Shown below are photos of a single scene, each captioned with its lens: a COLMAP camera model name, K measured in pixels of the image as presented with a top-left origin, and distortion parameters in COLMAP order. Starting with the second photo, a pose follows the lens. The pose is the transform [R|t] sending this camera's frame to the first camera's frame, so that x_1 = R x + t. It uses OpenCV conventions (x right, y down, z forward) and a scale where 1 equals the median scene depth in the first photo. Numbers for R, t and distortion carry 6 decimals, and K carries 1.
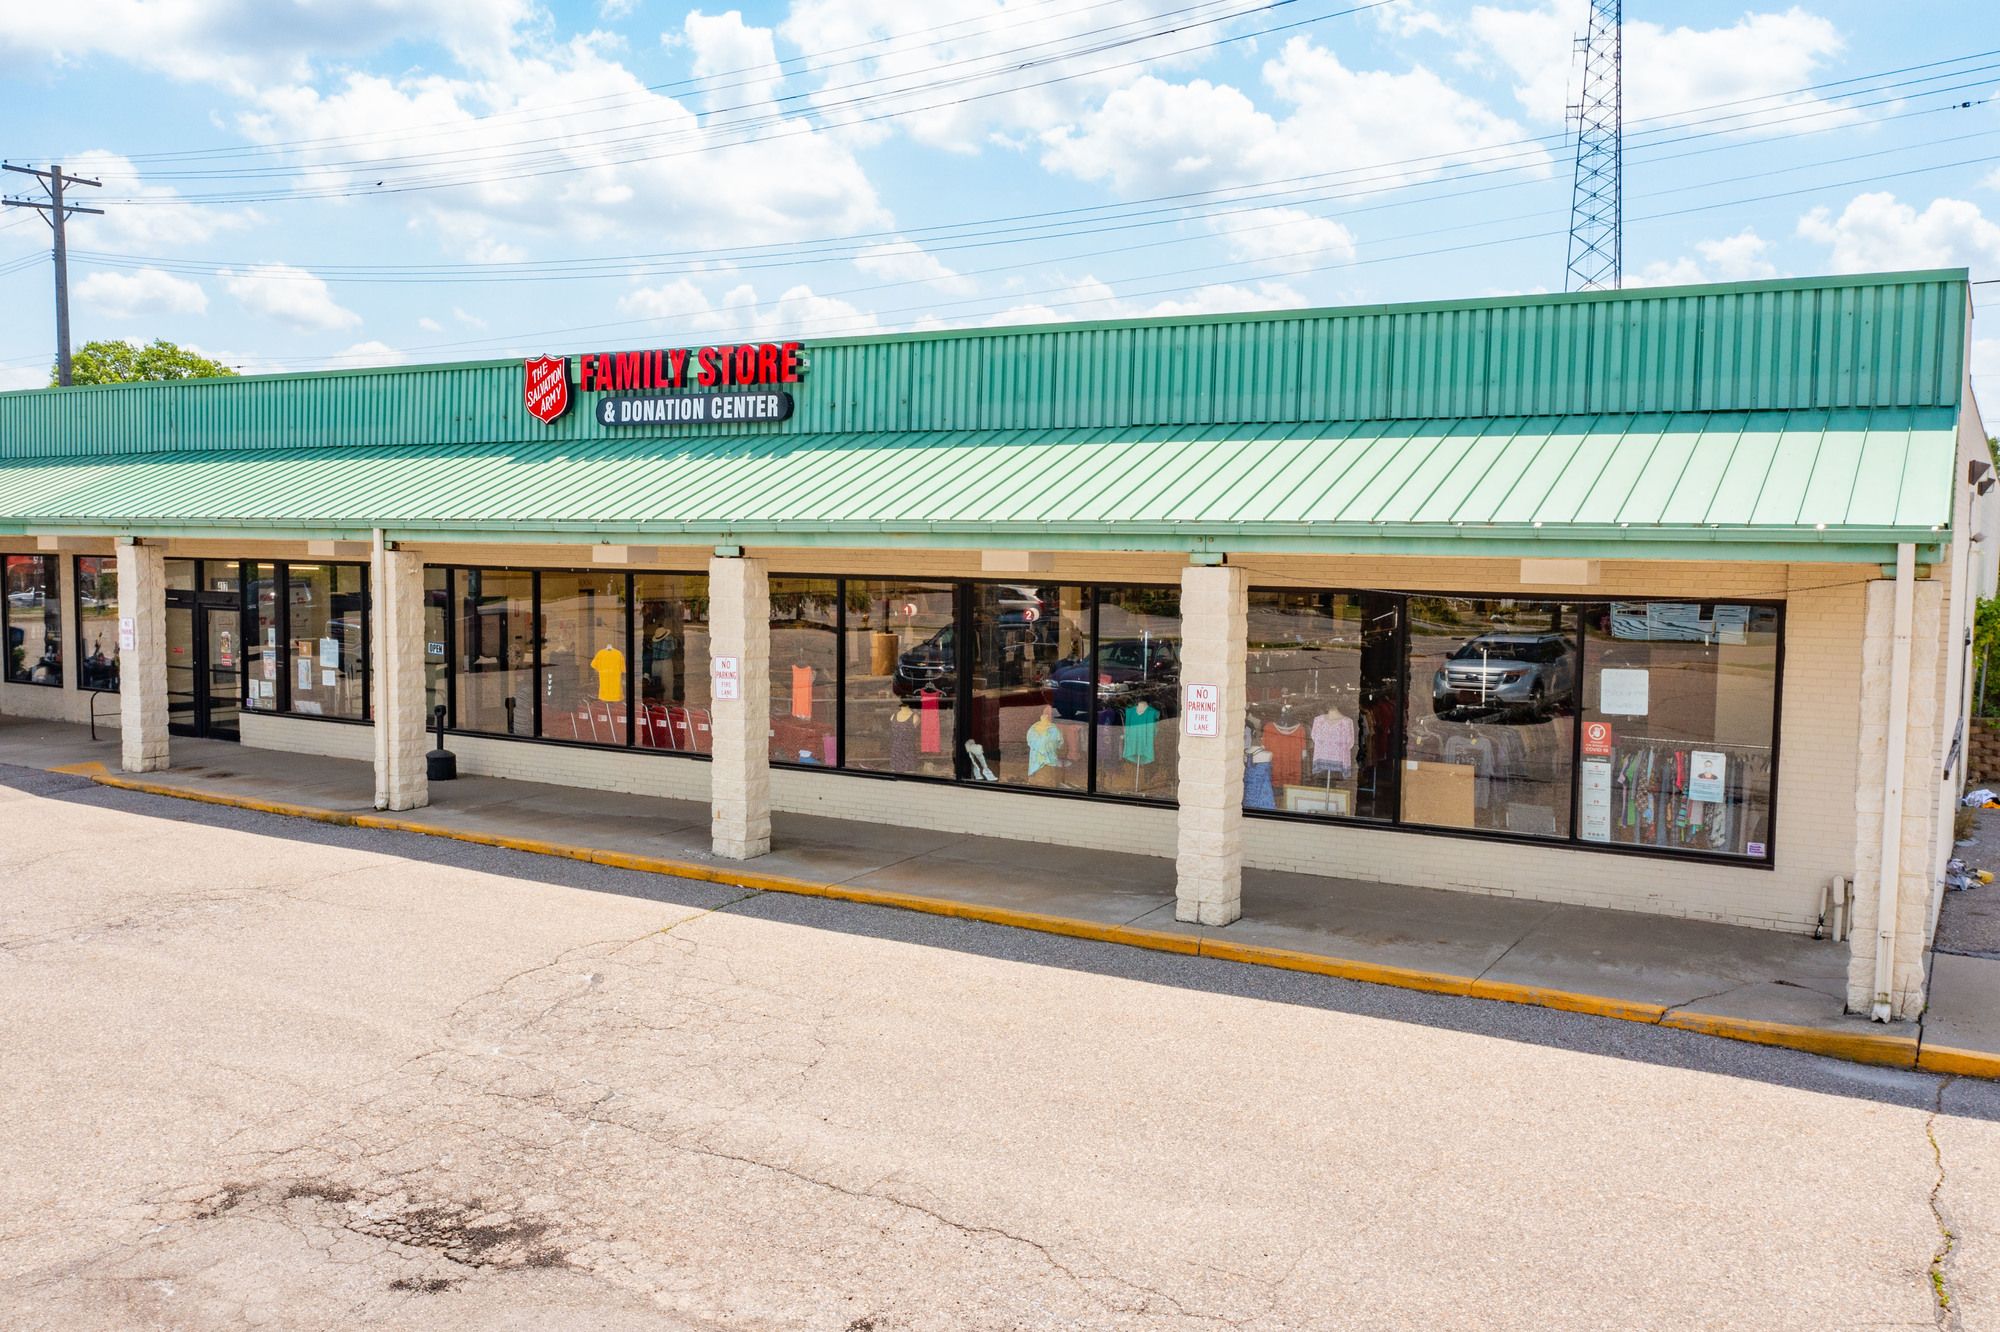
lens RADIAL K [[1683.4, 0, 953.1], [0, 1683.4, 690.4], [0, 0, 1]] dist [-0.018183, -0.008357]
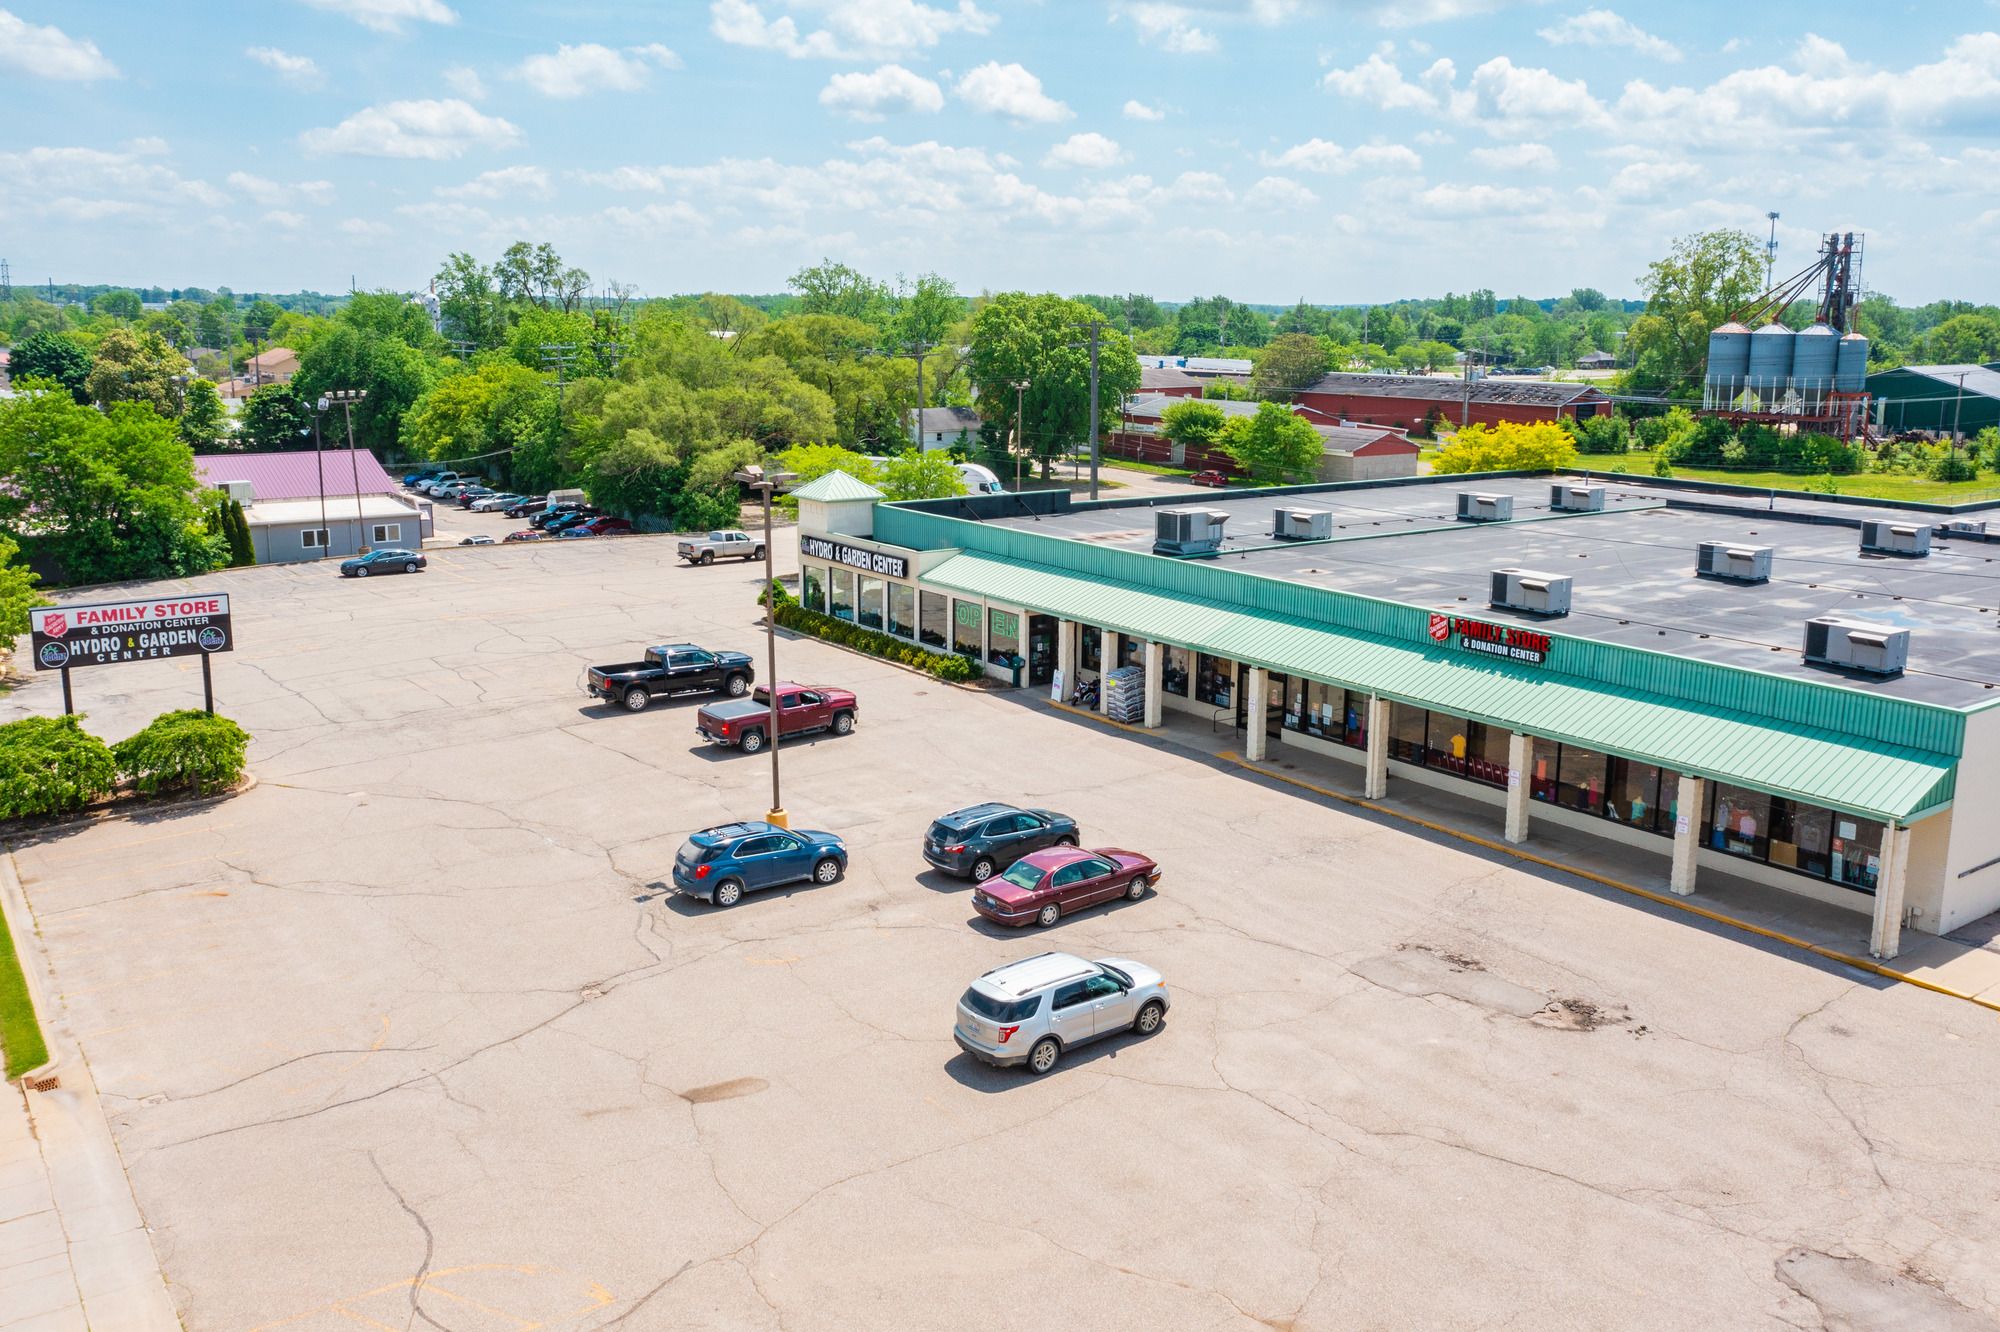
lens RADIAL K [[1615.7, 0, 1054.2], [0, 1615.7, 661.4], [0, 0, 1]] dist [-0.007969, -0.003124]
pose [[0.932586, 0.069668, -0.354161, 0.080771], [-0.029455, 0.992613, 0.117698, -0.463032], [0.359745, -0.099331, 0.927748, -1.618994]]
